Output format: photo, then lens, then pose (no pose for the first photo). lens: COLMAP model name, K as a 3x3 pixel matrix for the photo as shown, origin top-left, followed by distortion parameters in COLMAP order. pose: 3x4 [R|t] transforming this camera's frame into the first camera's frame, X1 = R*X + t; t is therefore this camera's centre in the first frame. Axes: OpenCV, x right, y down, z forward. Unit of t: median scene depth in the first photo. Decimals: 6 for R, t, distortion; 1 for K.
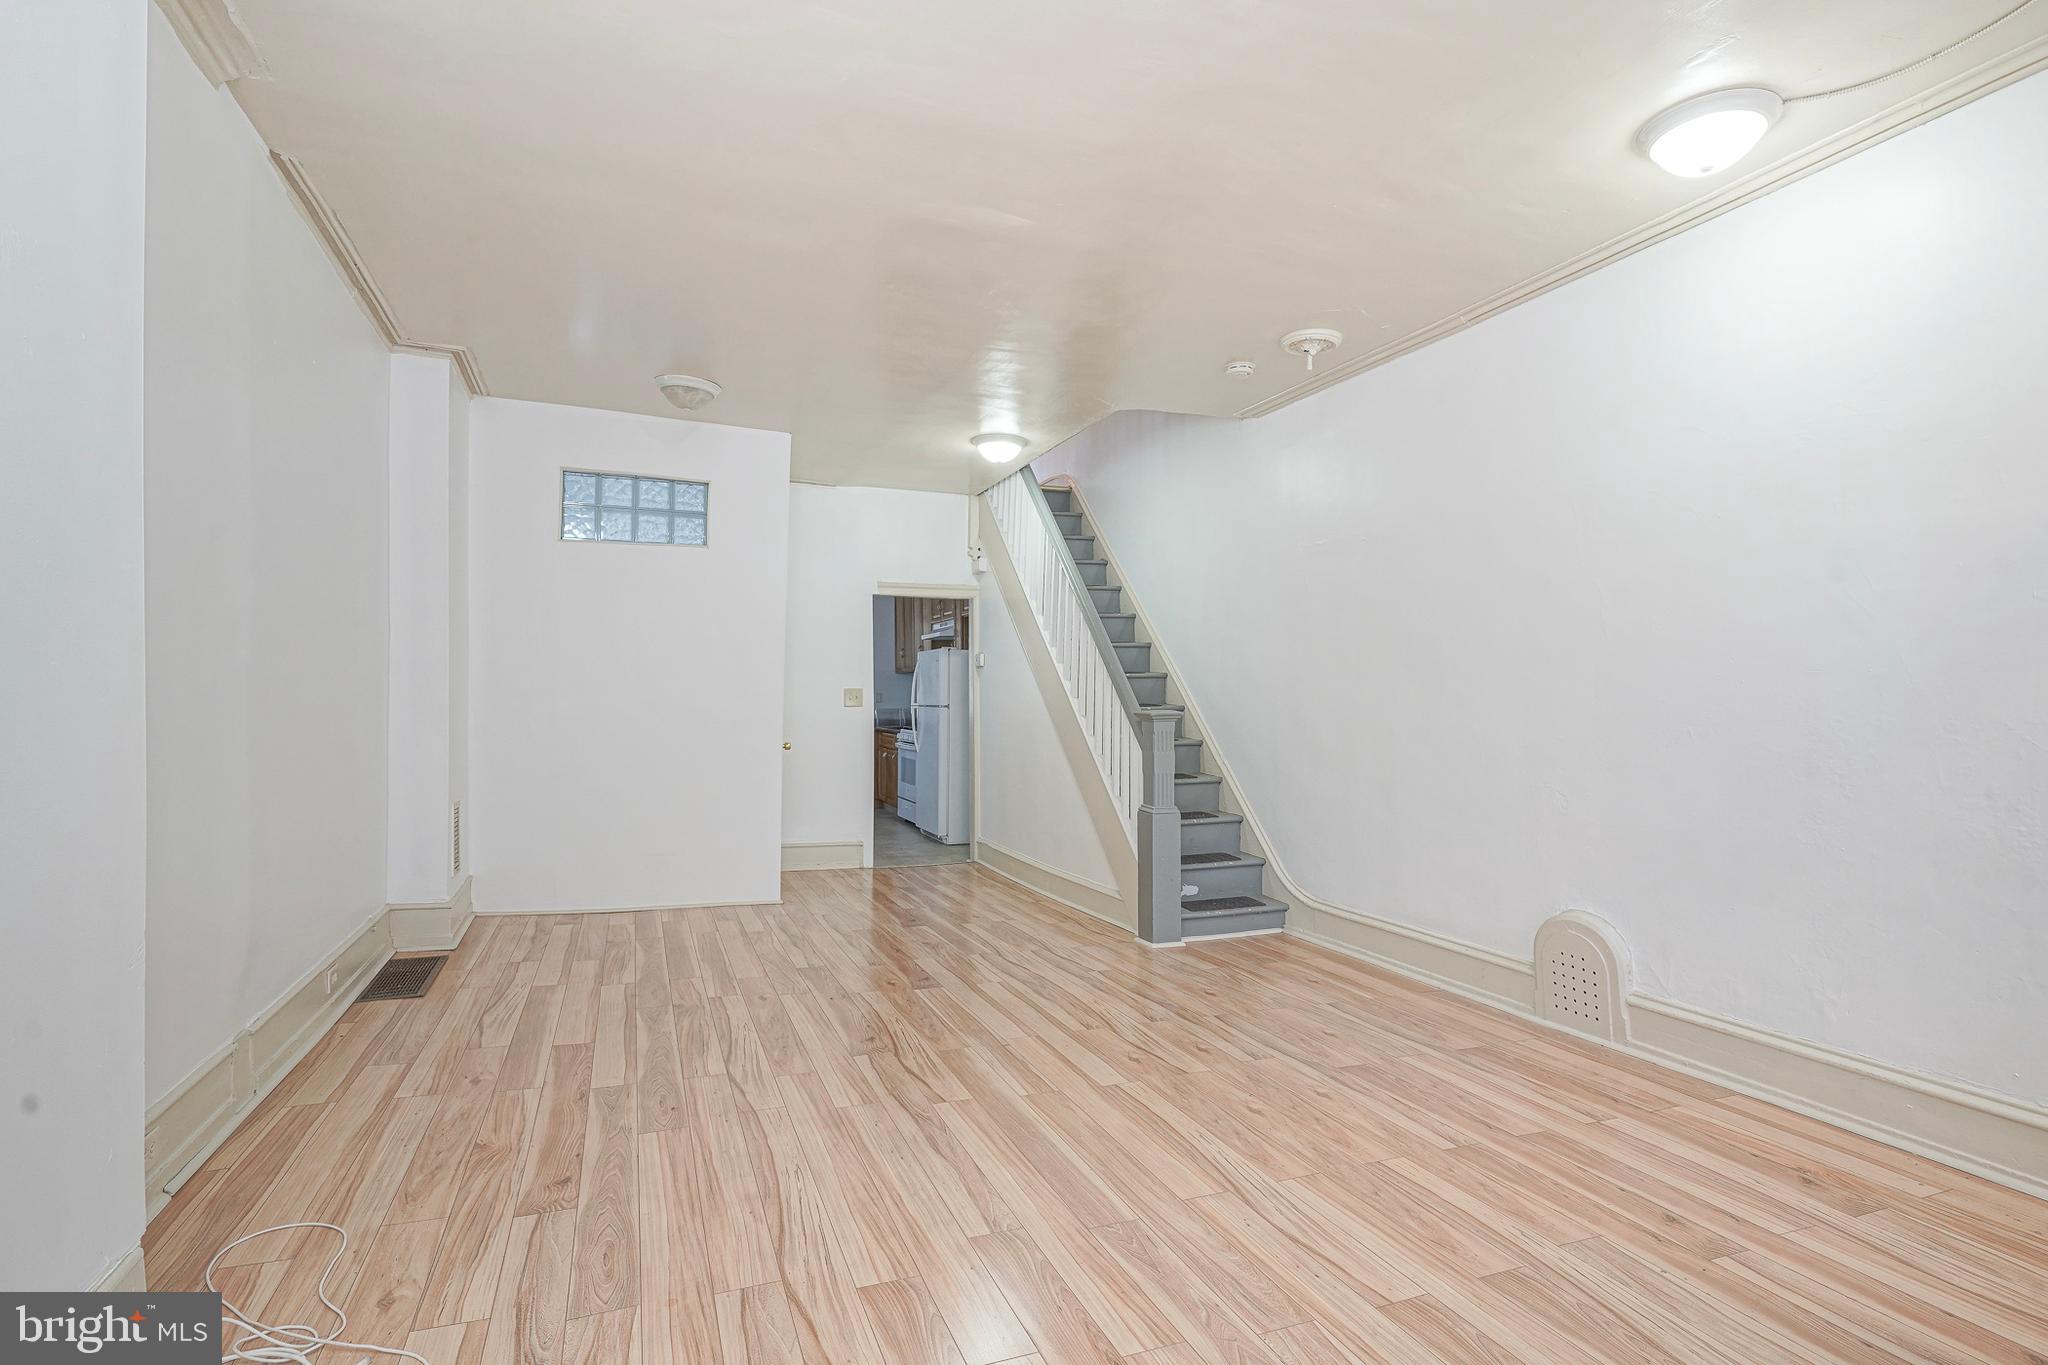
lens RADIAL K [[1015.0, 0, 1031.9], [0, 1015.0, 689.5], [0, 0, 1]] dist [-0.009970, 0.005044]
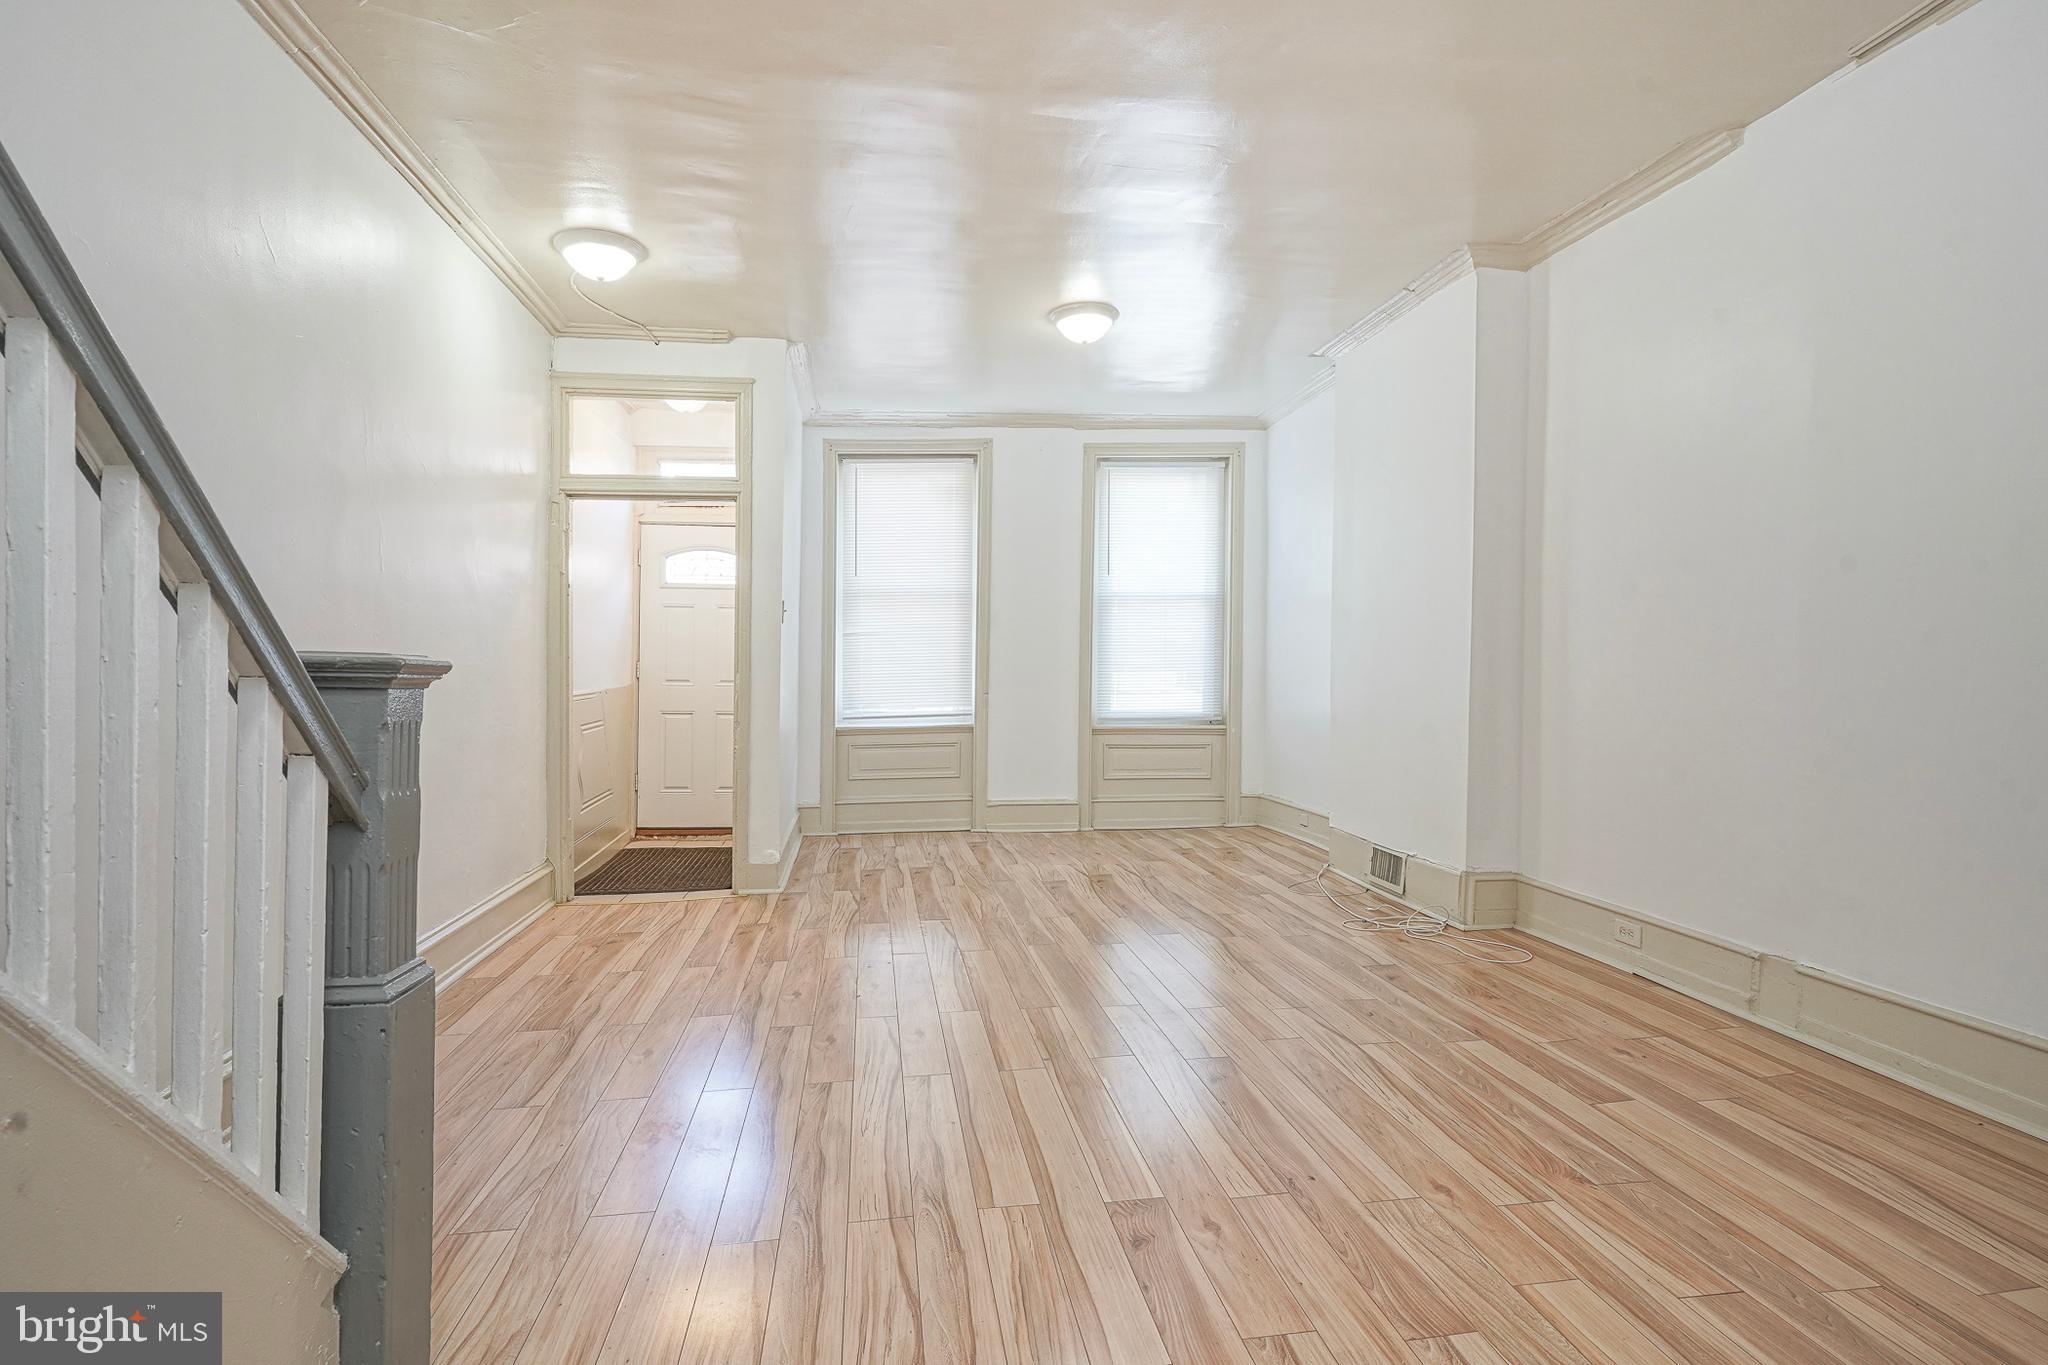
lens RADIAL K [[1015.0, 0, 1031.9], [0, 1015.0, 689.5], [0, 0, 1]] dist [-0.009970, 0.005044]
pose [[-0.974990, -0.008974, 0.222070, -0.216959], [-0.007647, 0.999947, 0.006833, 0.046937], [-0.222119, 0.004964, -0.975007, 2.014914]]
